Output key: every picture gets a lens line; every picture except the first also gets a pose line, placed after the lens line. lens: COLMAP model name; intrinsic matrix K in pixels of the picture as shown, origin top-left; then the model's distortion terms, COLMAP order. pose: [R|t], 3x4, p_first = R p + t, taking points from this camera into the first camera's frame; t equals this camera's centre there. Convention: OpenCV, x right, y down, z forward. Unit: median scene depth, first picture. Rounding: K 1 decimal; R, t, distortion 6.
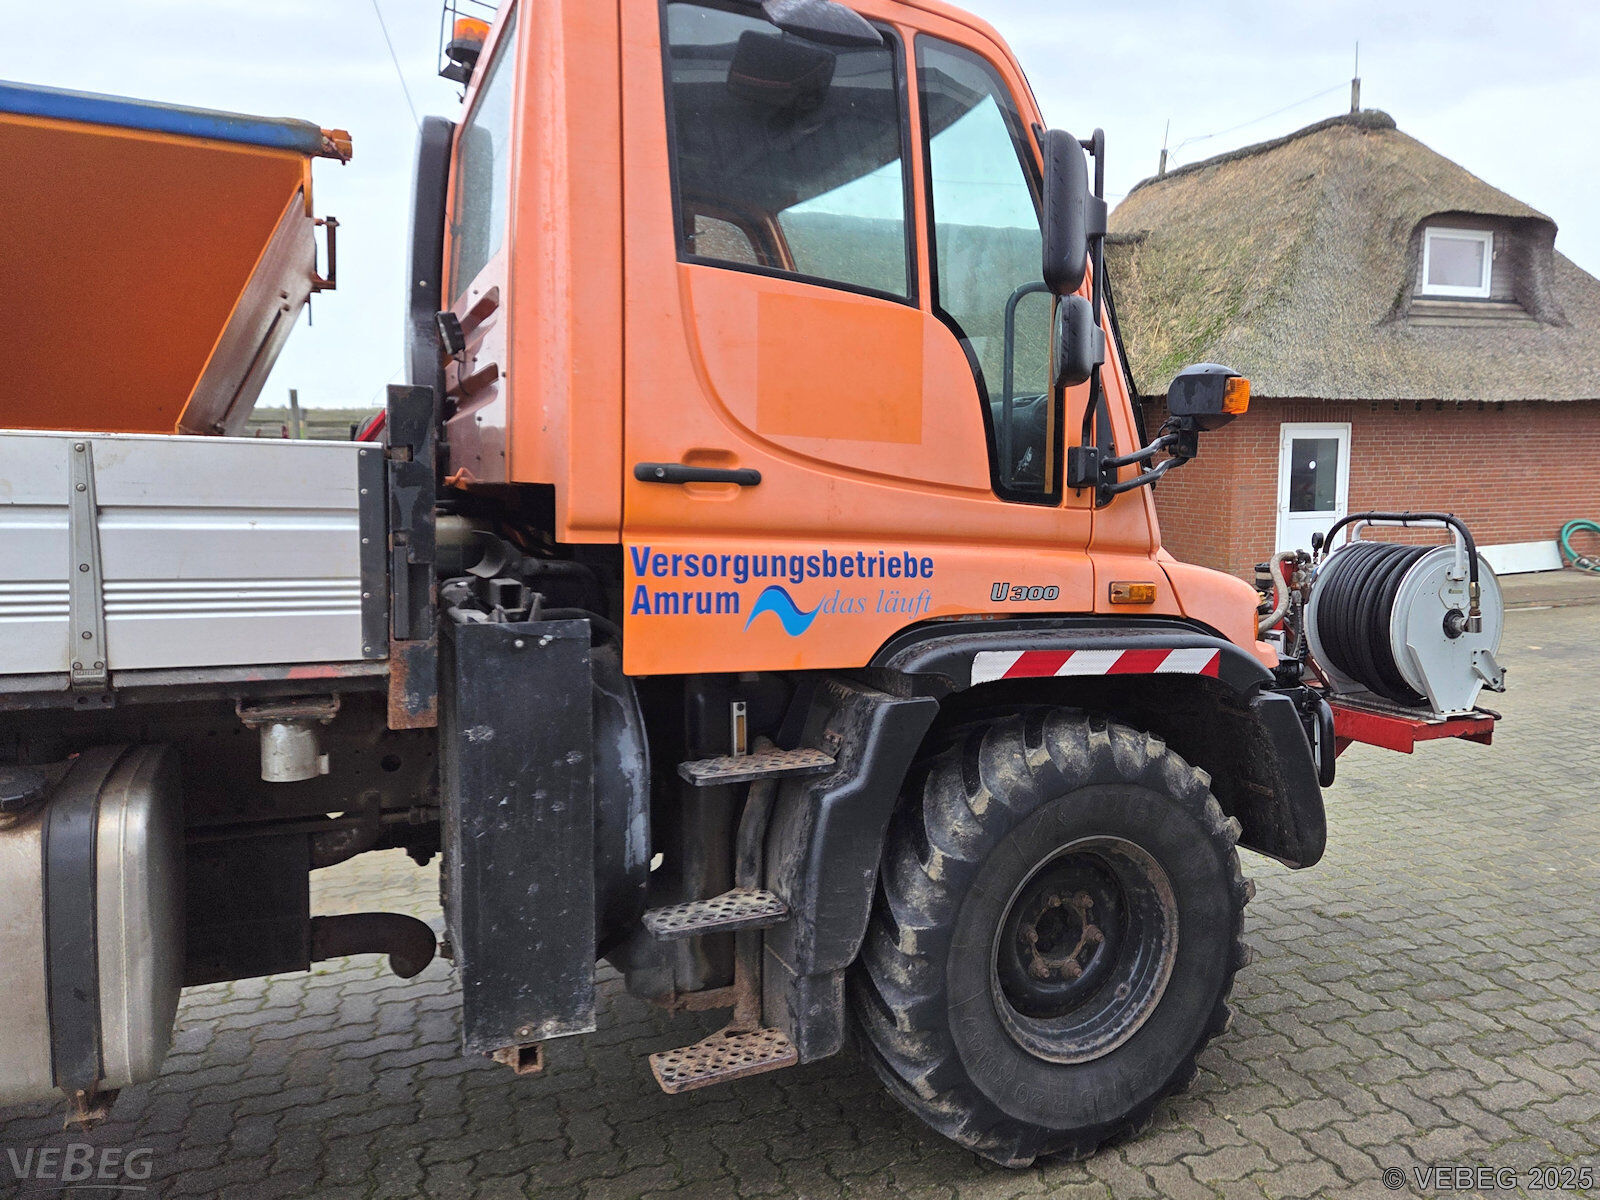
lens RADIAL K [[1100.1, 0, 860.6], [0, 1100.1, 595.2], [0, 0, 1]] dist [0.062353, -0.001164]
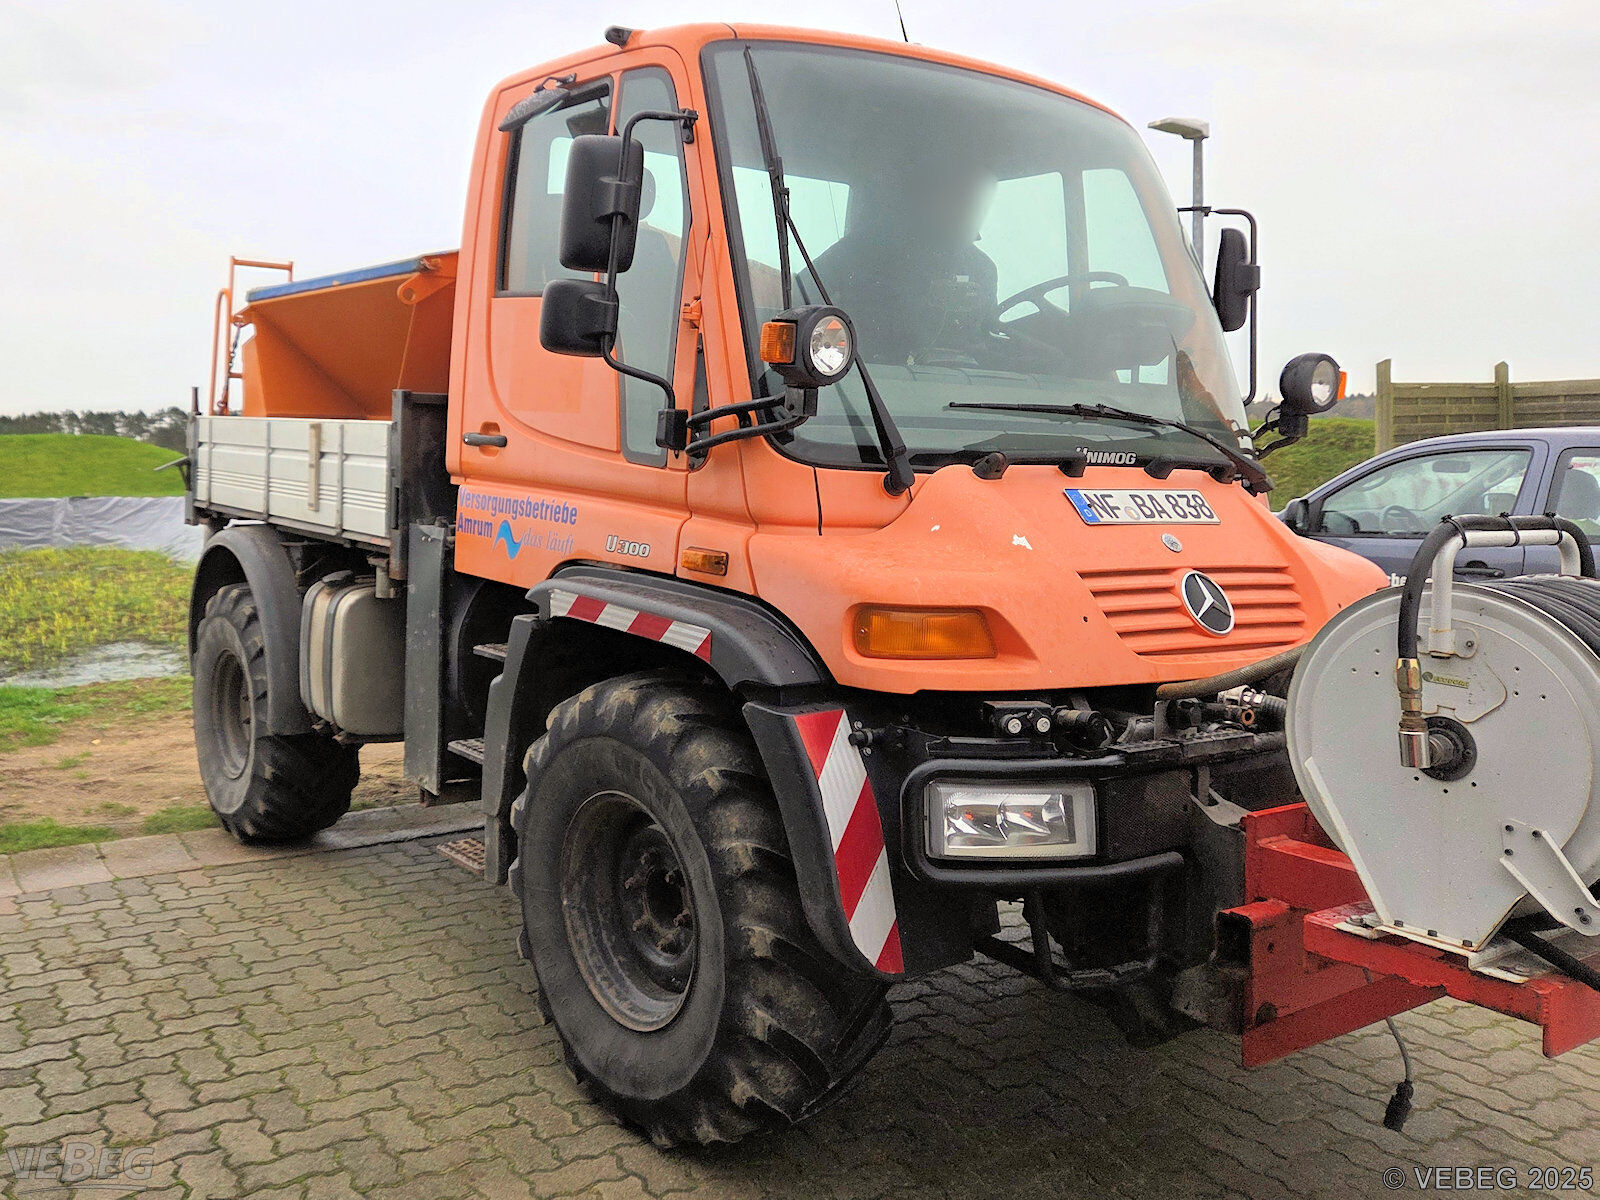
lens RADIAL K [[1223.9, 0, 794.1], [0, 1223.9, 535.8], [0, 0, 1]] dist [0.049666, 0.000354]
pose [[0.267306, 0.044367, -0.962590, 1.467361], [-0.141981, 0.989850, 0.006196, -0.047439], [0.953094, 0.135013, 0.270893, 0.923810]]
